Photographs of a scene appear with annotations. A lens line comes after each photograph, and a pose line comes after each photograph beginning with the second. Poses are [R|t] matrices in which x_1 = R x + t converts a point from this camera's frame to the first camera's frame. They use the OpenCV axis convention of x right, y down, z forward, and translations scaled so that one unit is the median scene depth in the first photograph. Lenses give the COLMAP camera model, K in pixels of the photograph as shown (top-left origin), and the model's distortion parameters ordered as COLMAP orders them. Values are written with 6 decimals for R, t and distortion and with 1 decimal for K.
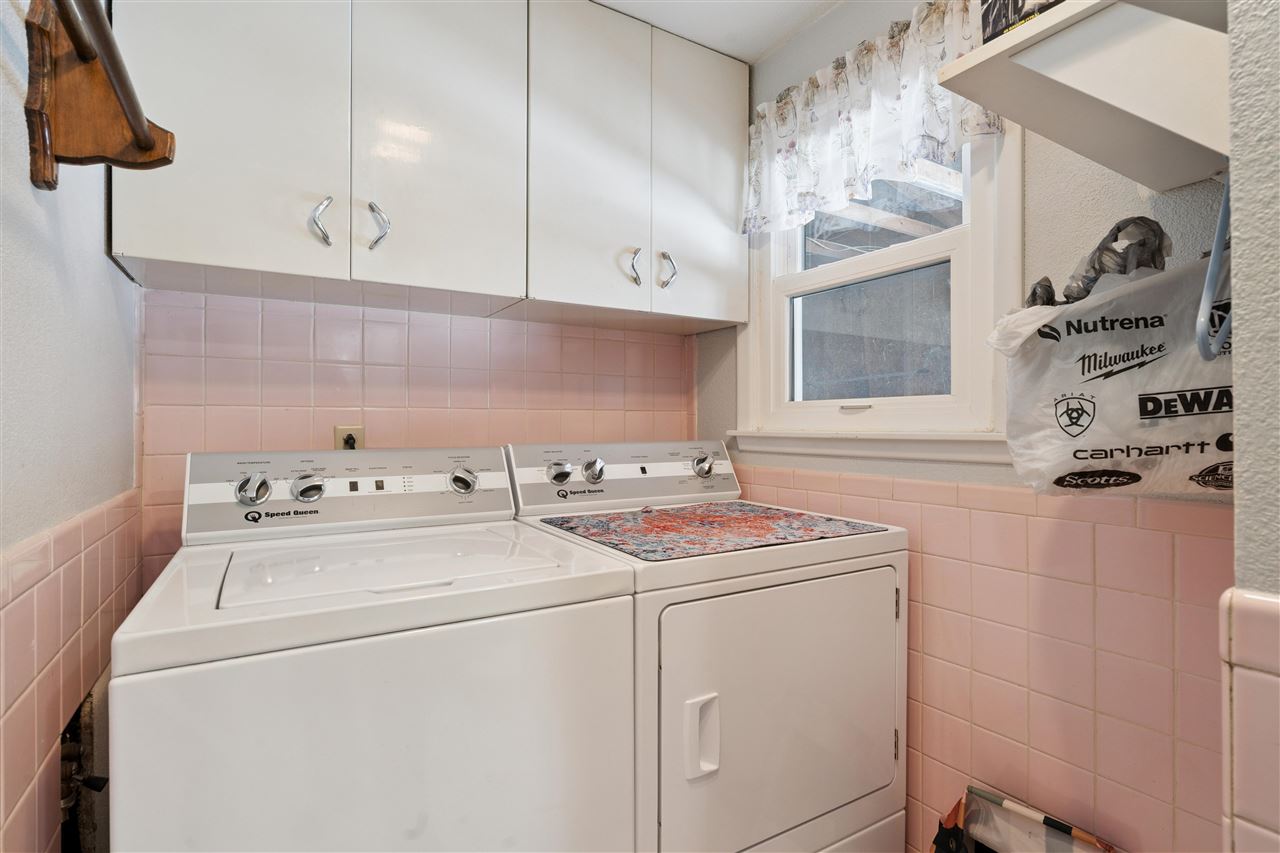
lens RADIAL K [[620.2, 0, 636.6], [0, 620.2, 425.9], [0, 0, 1]] dist [-0.006432, 0.002394]
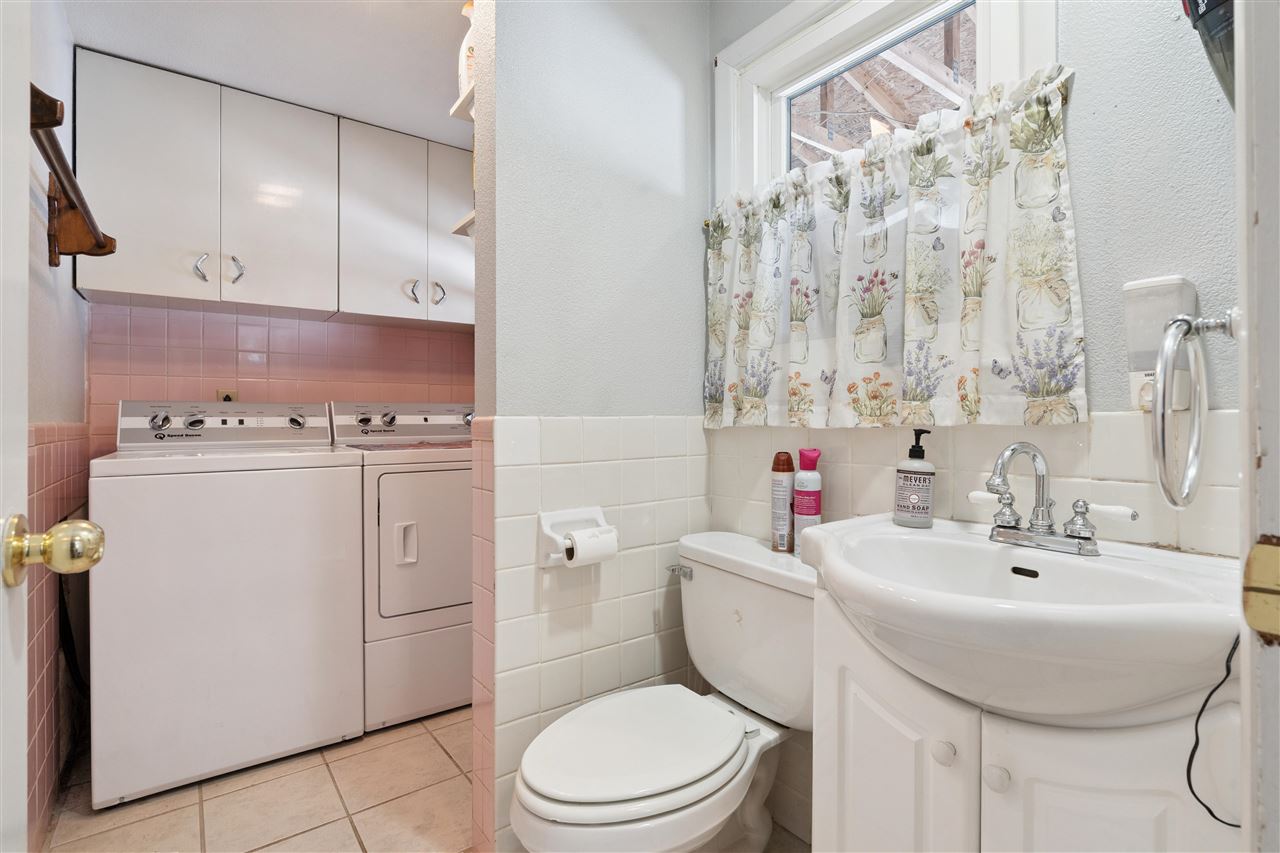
lens RADIAL K [[620.2, 0, 644.8], [0, 620.2, 422.2], [0, 0, 1]] dist [-0.006432, 0.002394]
pose [[0.996166, -0.001982, 0.087460, 0.556956], [0.002067, 0.999997, -0.000885, 0.104822], [-0.087458, 0.001063, 0.996168, -0.808812]]
